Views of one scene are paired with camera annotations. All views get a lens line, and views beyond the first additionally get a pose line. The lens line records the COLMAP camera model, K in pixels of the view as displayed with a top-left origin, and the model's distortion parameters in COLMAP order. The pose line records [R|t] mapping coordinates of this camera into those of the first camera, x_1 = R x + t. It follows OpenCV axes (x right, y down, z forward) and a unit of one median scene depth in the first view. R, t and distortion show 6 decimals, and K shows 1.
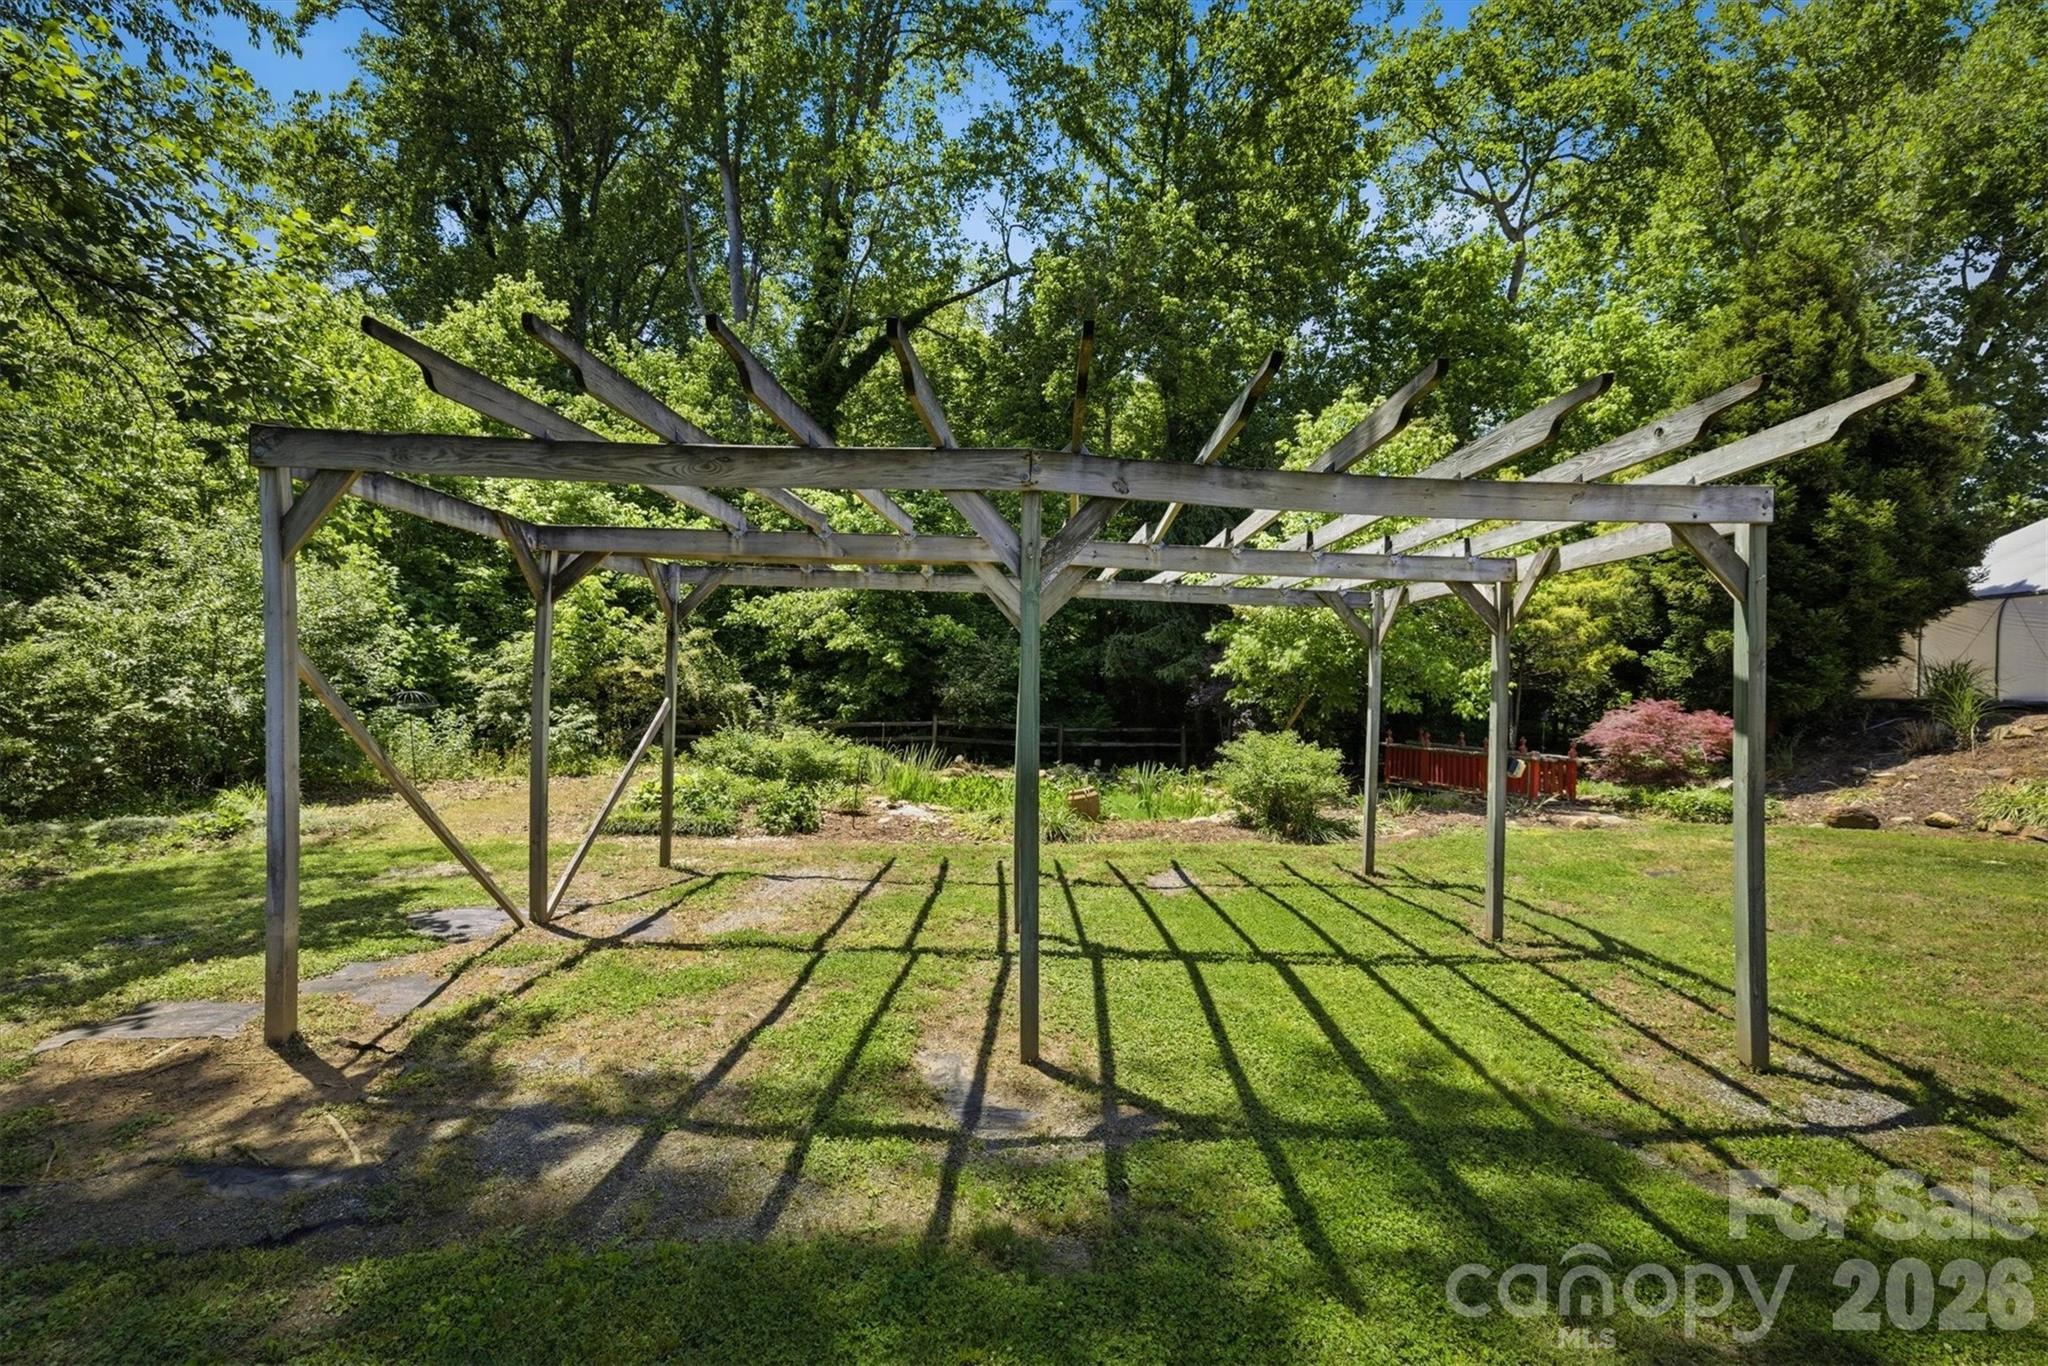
lens RADIAL K [[889.8, 0, 1026.5], [0, 889.8, 692.6], [0, 0, 1]] dist [0.003046, 0.000136]
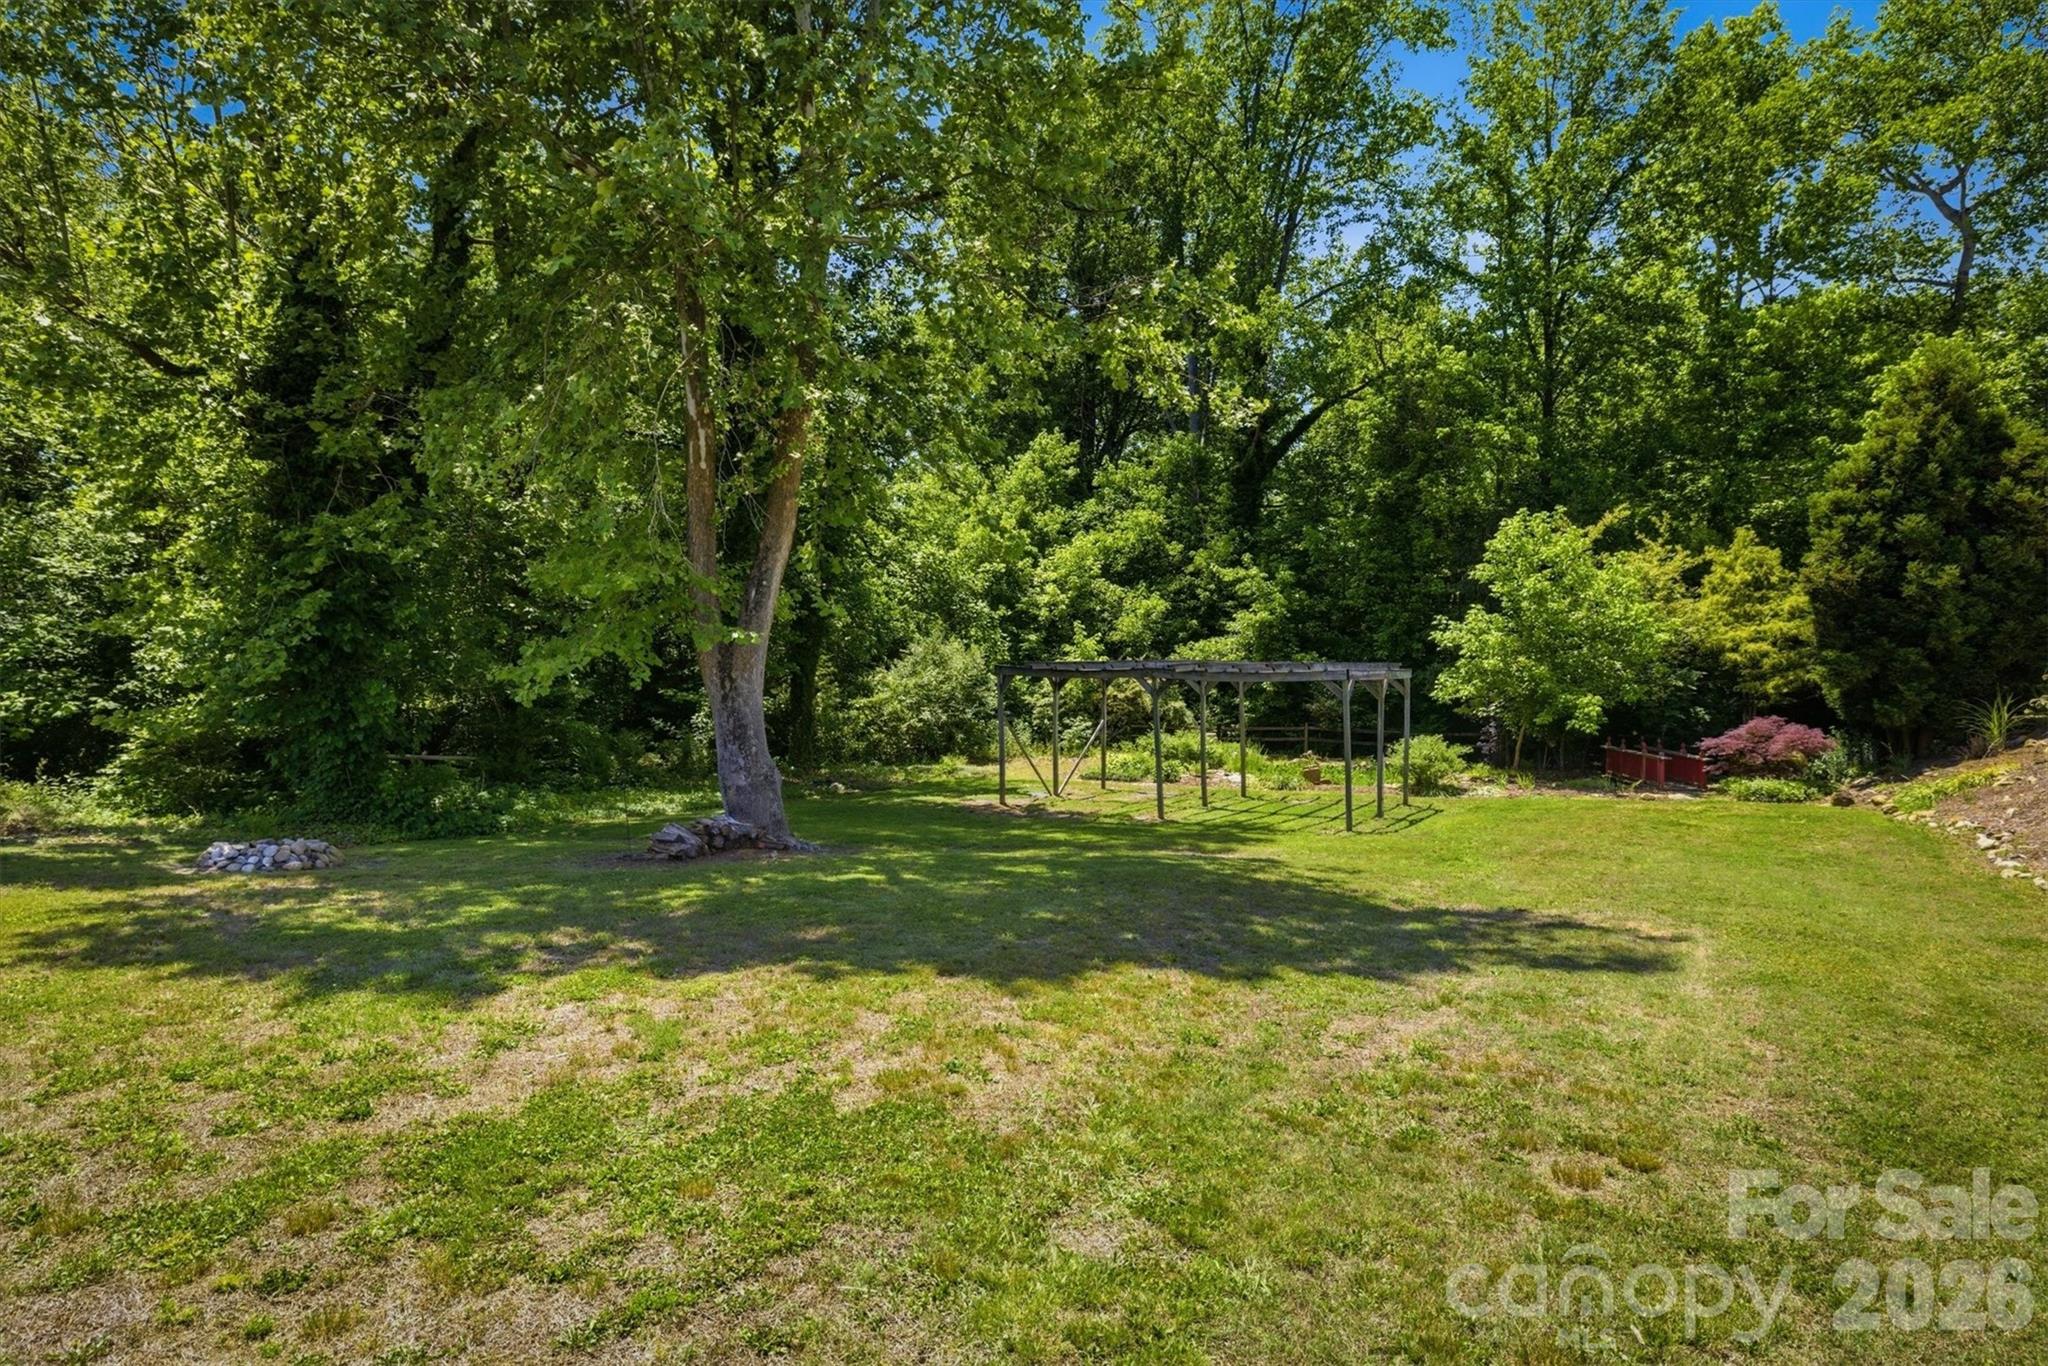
lens RADIAL K [[889.8, 0, 1025.9], [0, 889.8, 688.9], [0, 0, 1]] dist [0.003046, 0.000136]
pose [[0.852106, -0.015955, -0.523127, 0.377220], [0.012584, 0.999871, -0.009998, -0.029545], [0.523219, 0.001937, 0.852196, -0.648718]]
